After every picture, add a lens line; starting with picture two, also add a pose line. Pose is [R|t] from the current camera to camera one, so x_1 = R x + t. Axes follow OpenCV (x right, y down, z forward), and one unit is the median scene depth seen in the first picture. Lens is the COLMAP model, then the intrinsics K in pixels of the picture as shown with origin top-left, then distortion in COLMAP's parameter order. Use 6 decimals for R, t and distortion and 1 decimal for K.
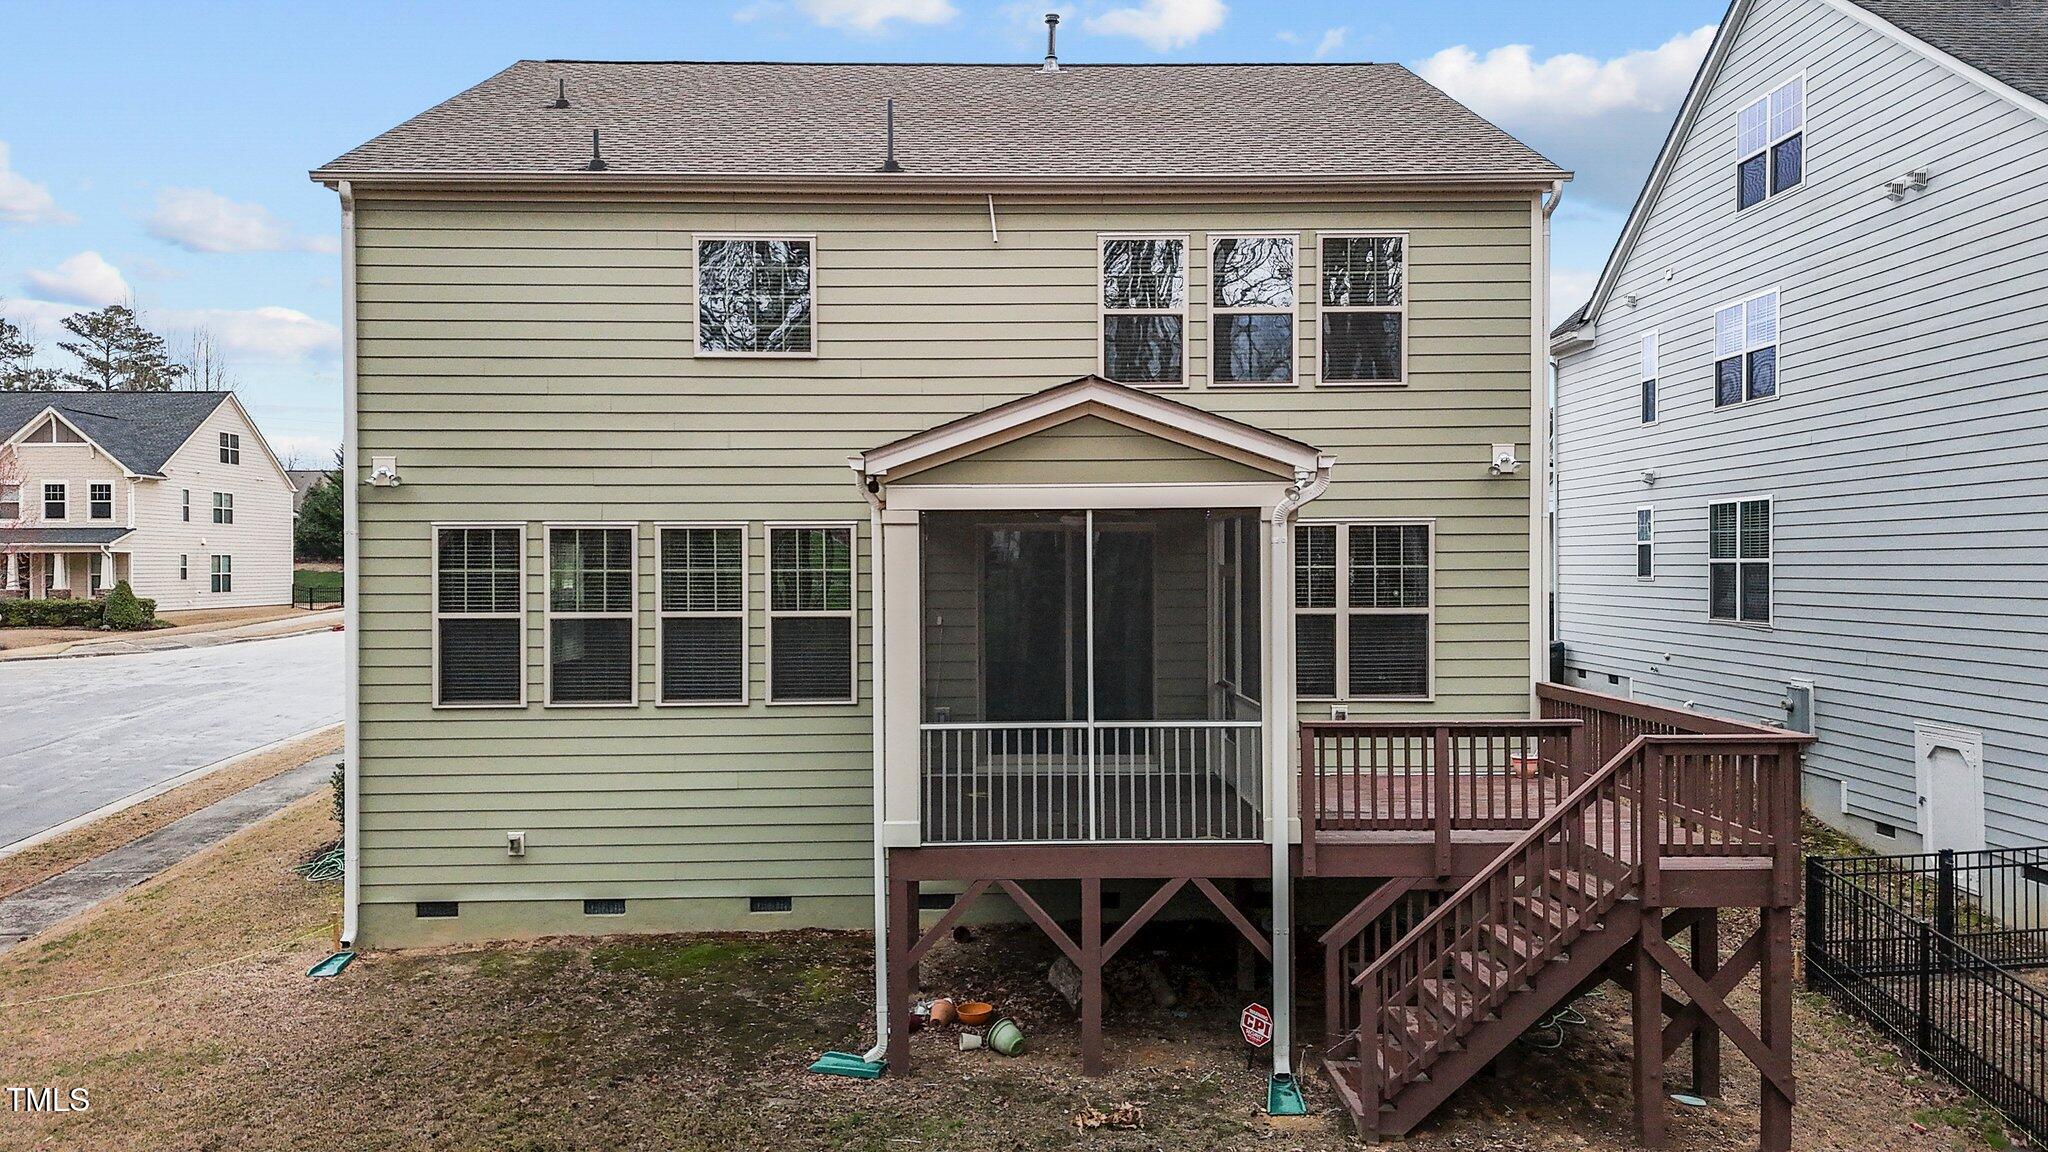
lens RADIAL K [[1496.2, 0, 1024.0], [0, 1496.2, 576.0], [0, 0, 1]] dist [0.090215, -0.080169]
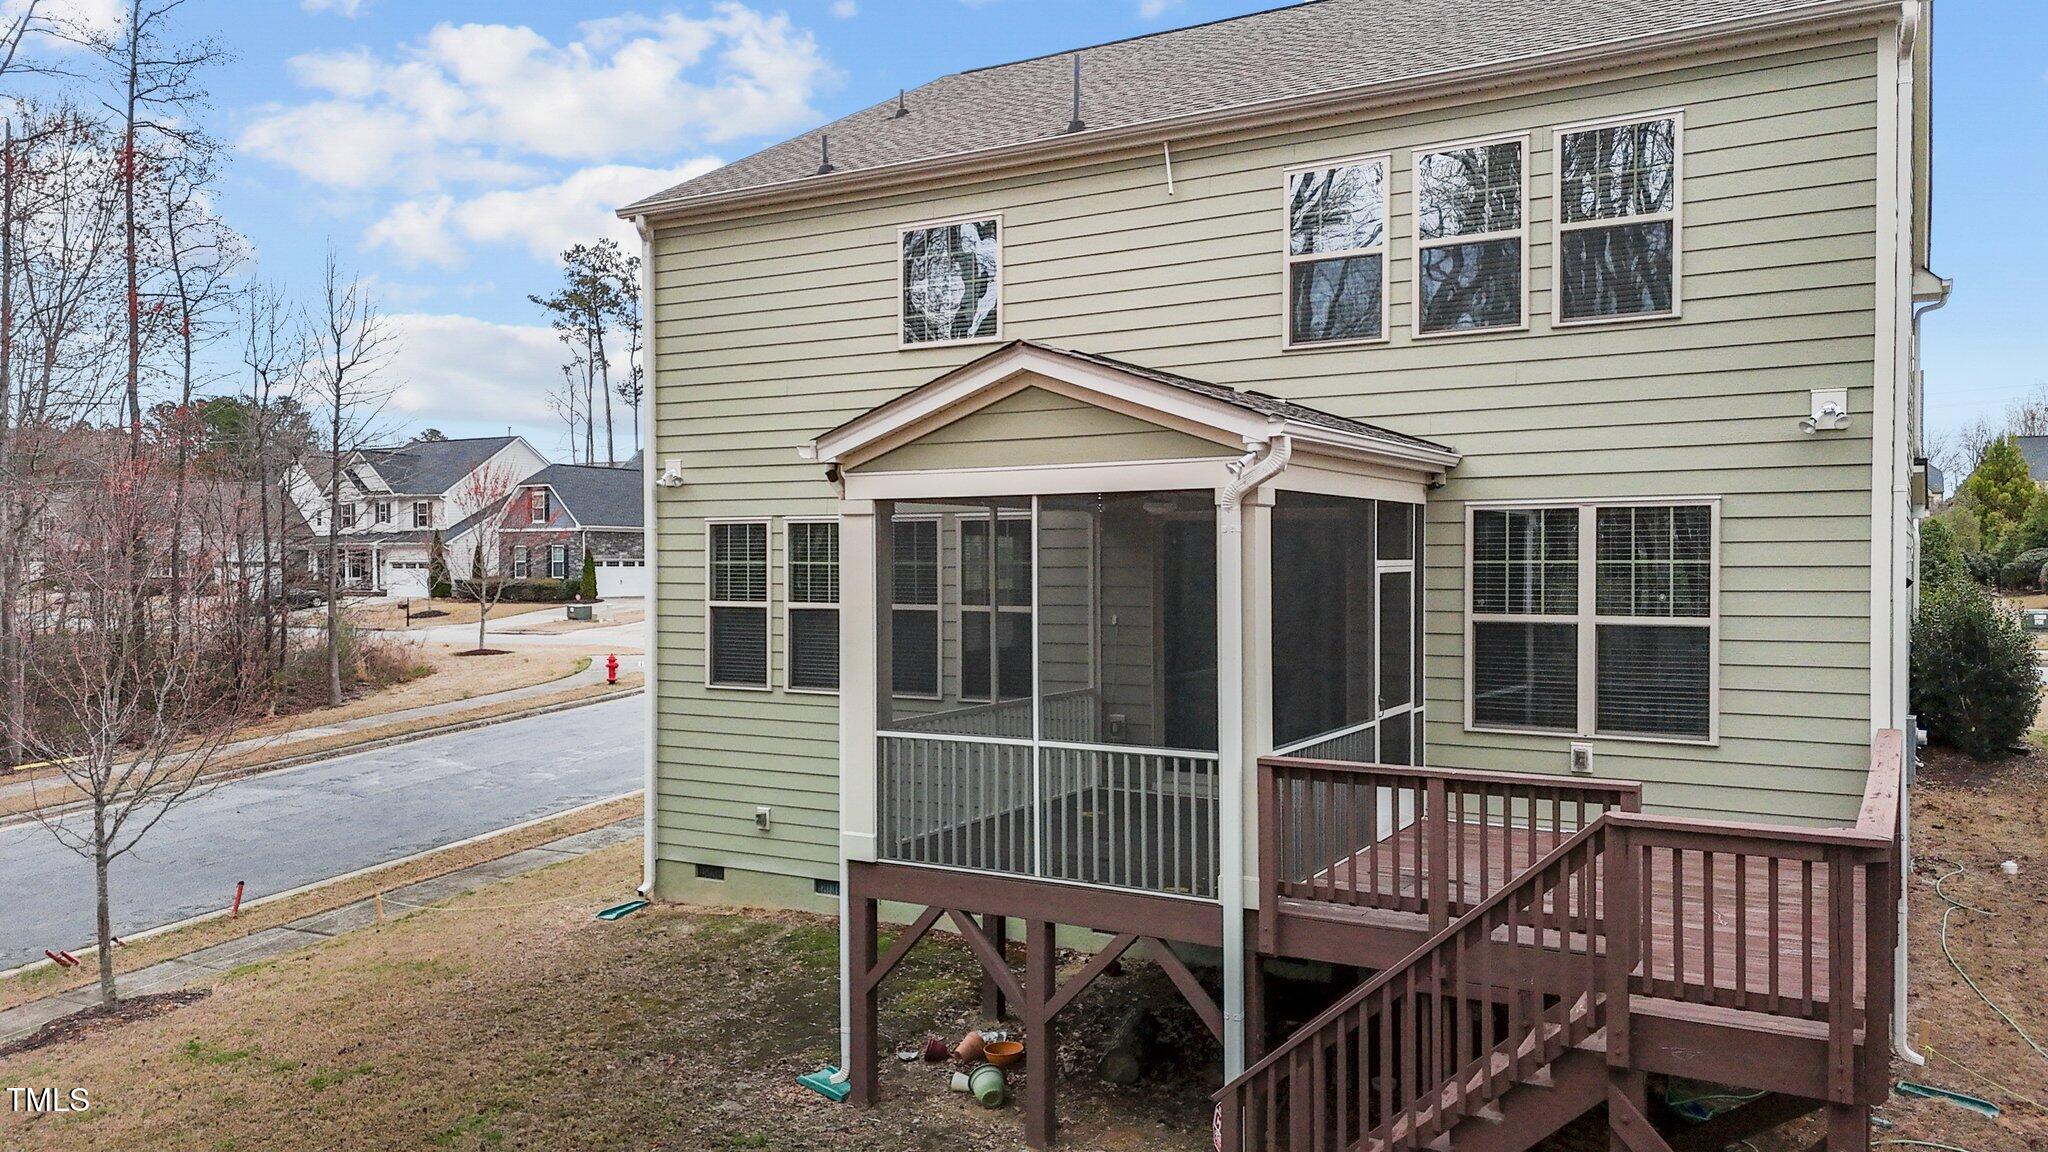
lens RADIAL K [[1496.2, 0, 1024.0], [0, 1496.2, 576.0], [0, 0, 1]] dist [0.090215, -0.080169]
pose [[0.851302, 0.008941, -0.524599, 0.374486], [-0.005948, 0.999955, 0.007390, -0.002929], [0.524642, -0.003171, 0.851317, 0.195255]]
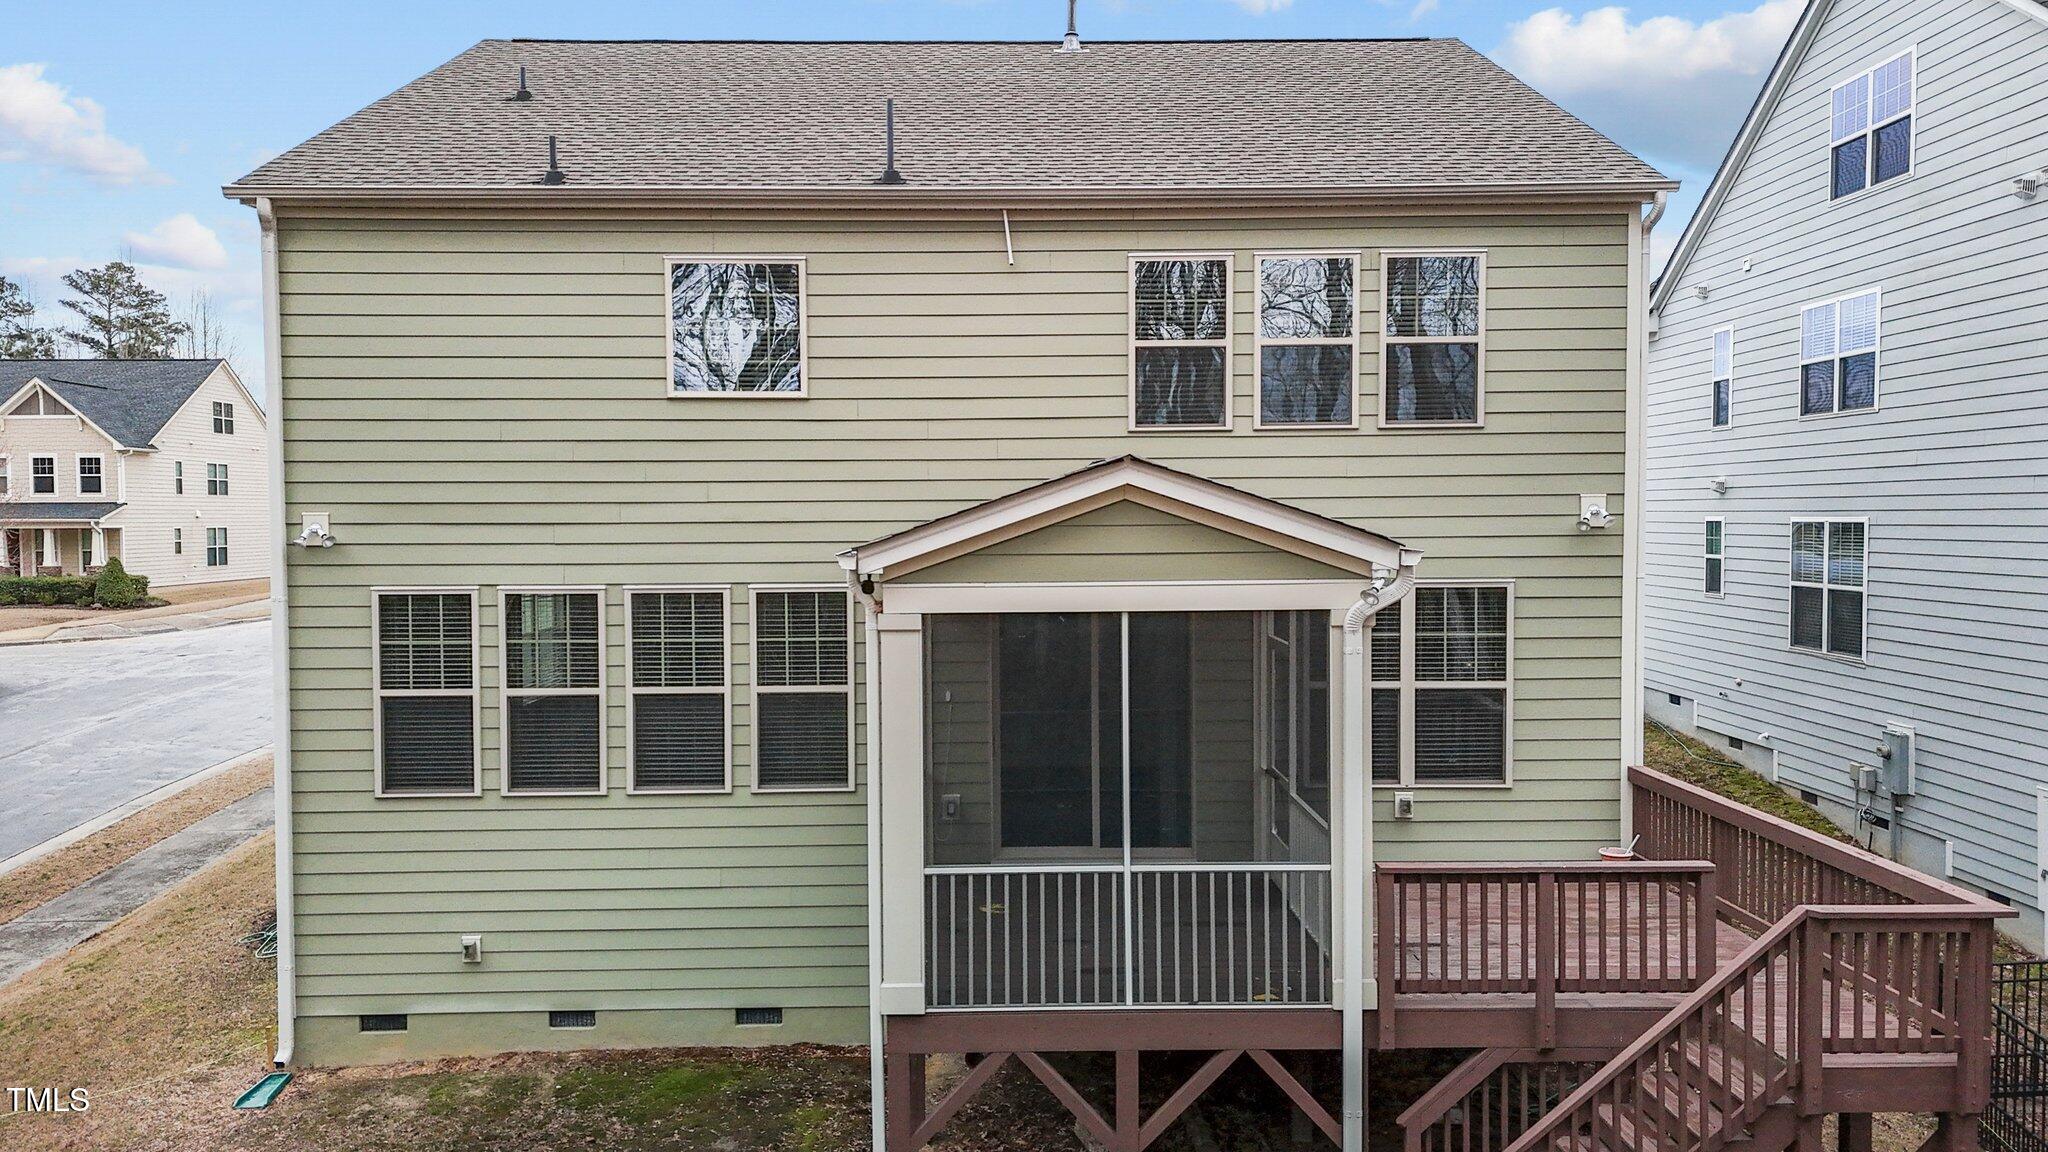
lens RADIAL K [[1496.2, 0, 1024.0], [0, 1496.2, 576.0], [0, 0, 1]] dist [0.090215, -0.080169]
pose [[0.999966, -0.001581, -0.008151, -0.004634], [0.001855, 0.999430, 0.033706, -0.070664], [0.008093, -0.033719, 0.999399, 0.122450]]
